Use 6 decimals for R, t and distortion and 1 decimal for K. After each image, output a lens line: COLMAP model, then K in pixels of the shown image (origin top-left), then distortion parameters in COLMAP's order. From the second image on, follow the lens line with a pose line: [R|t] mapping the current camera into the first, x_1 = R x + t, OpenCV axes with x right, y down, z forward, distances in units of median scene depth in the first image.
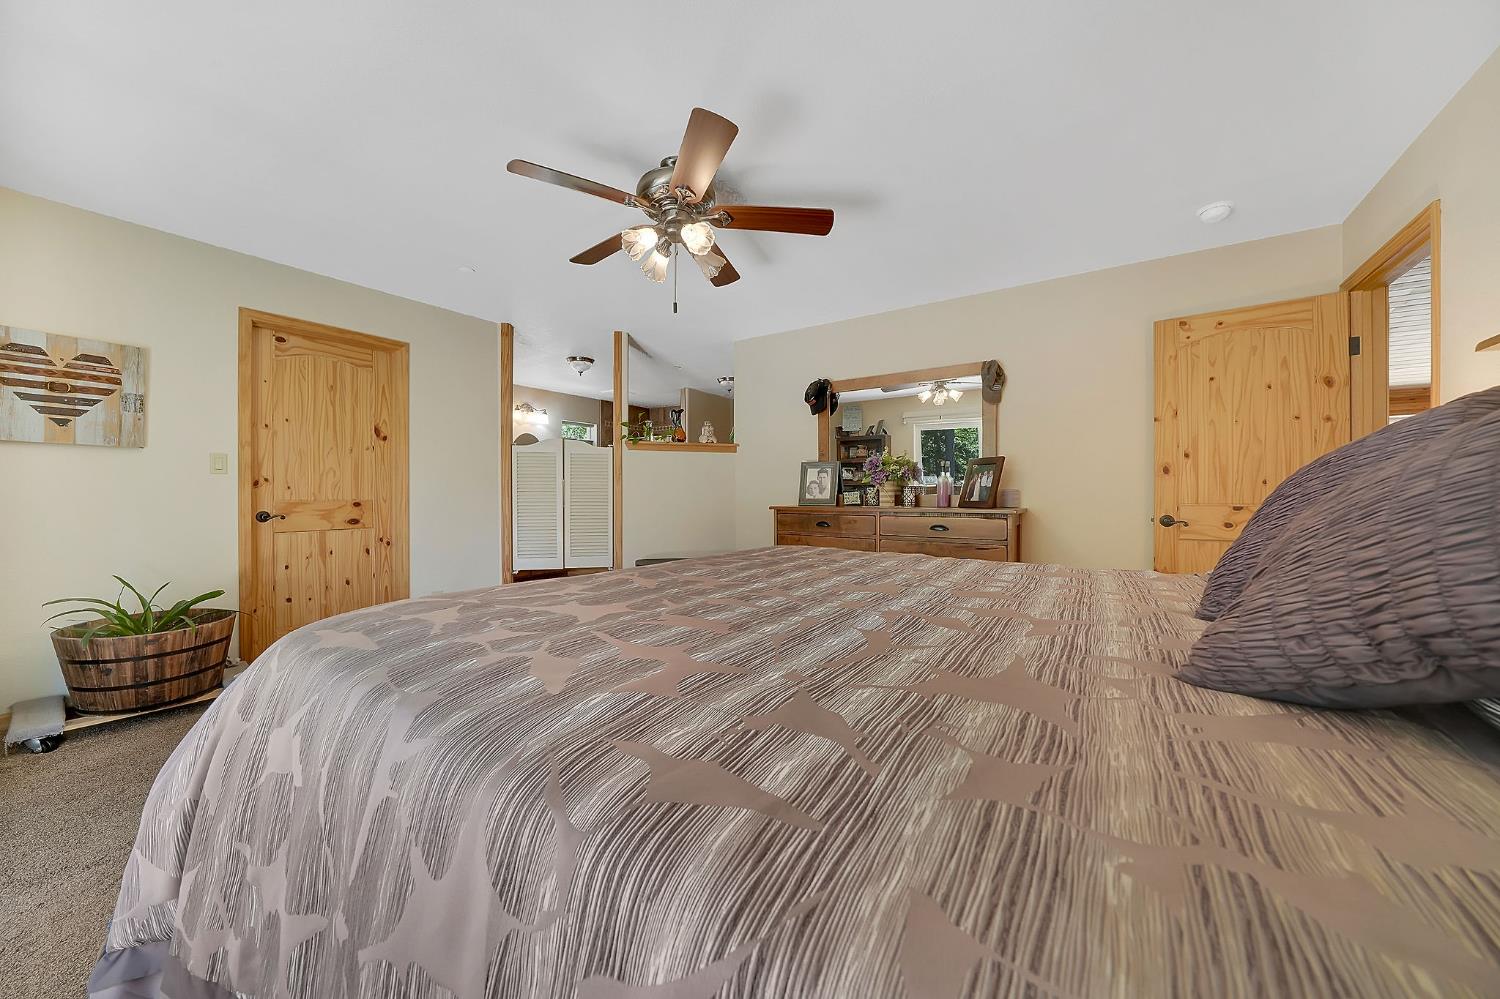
lens RADIAL K [[532.9, 0, 758.0], [0, 532.9, 490.4], [0, 0, 1]] dist [-0.016874, 0.000489]
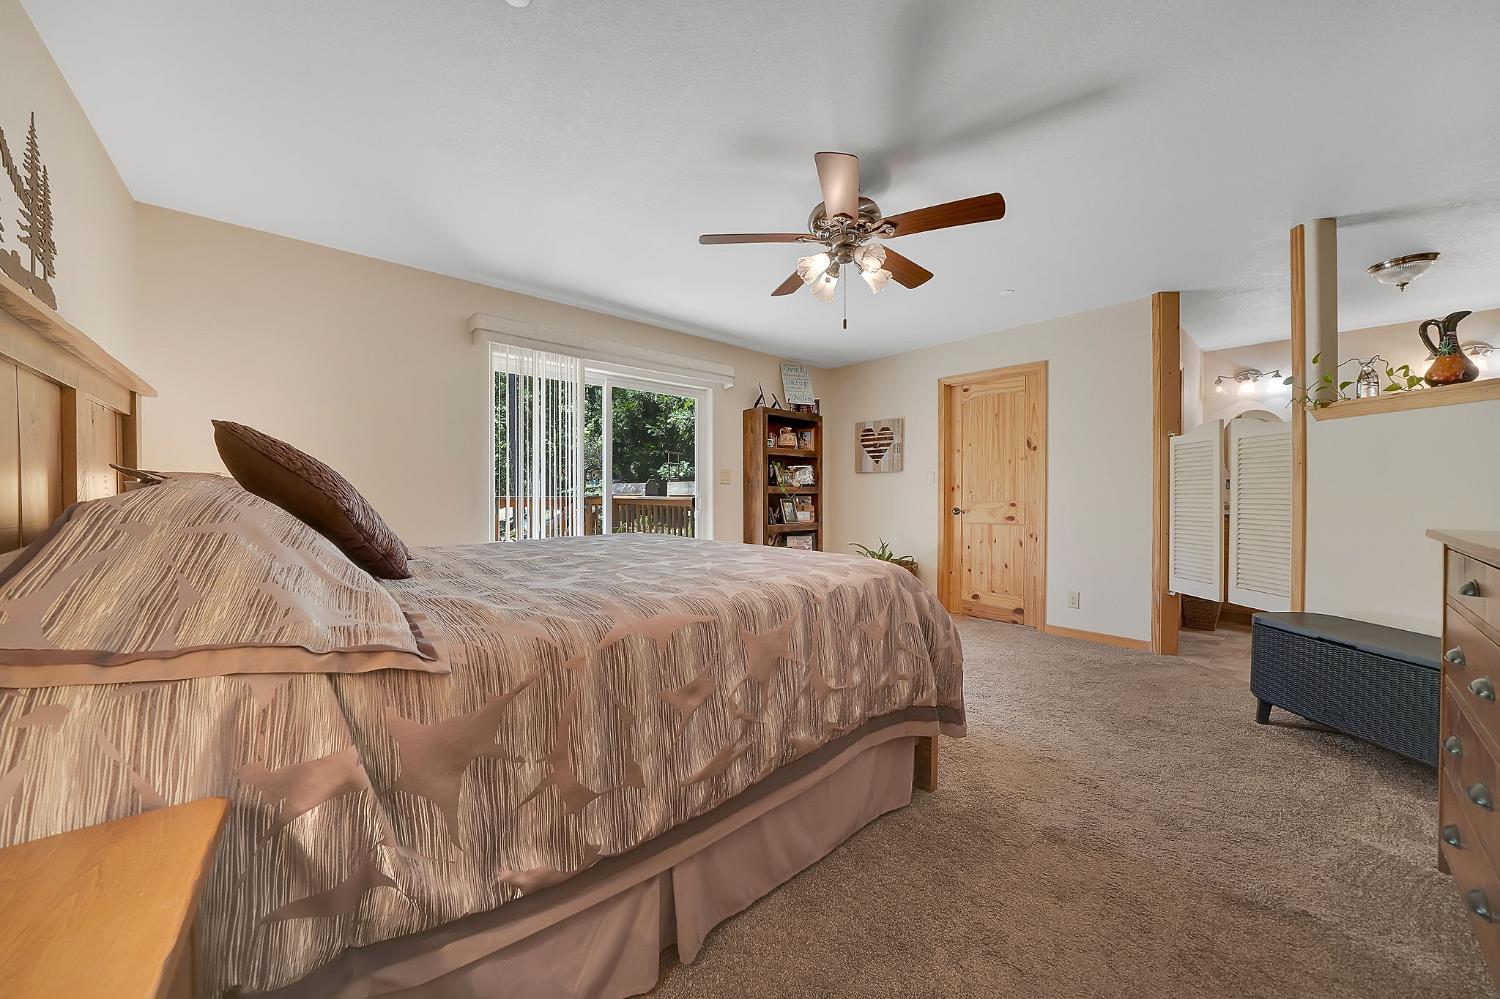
lens RADIAL K [[541.5, 0, 742.4], [0, 541.5, 477.2], [0, 0, 1]] dist [-0.018281, -0.000081]
pose [[-0.283418, -0.028730, -0.958566, 0.667176], [0.004752, 0.999497, -0.031361, -0.001495], [0.958985, -0.013443, -0.283139, 0.785063]]
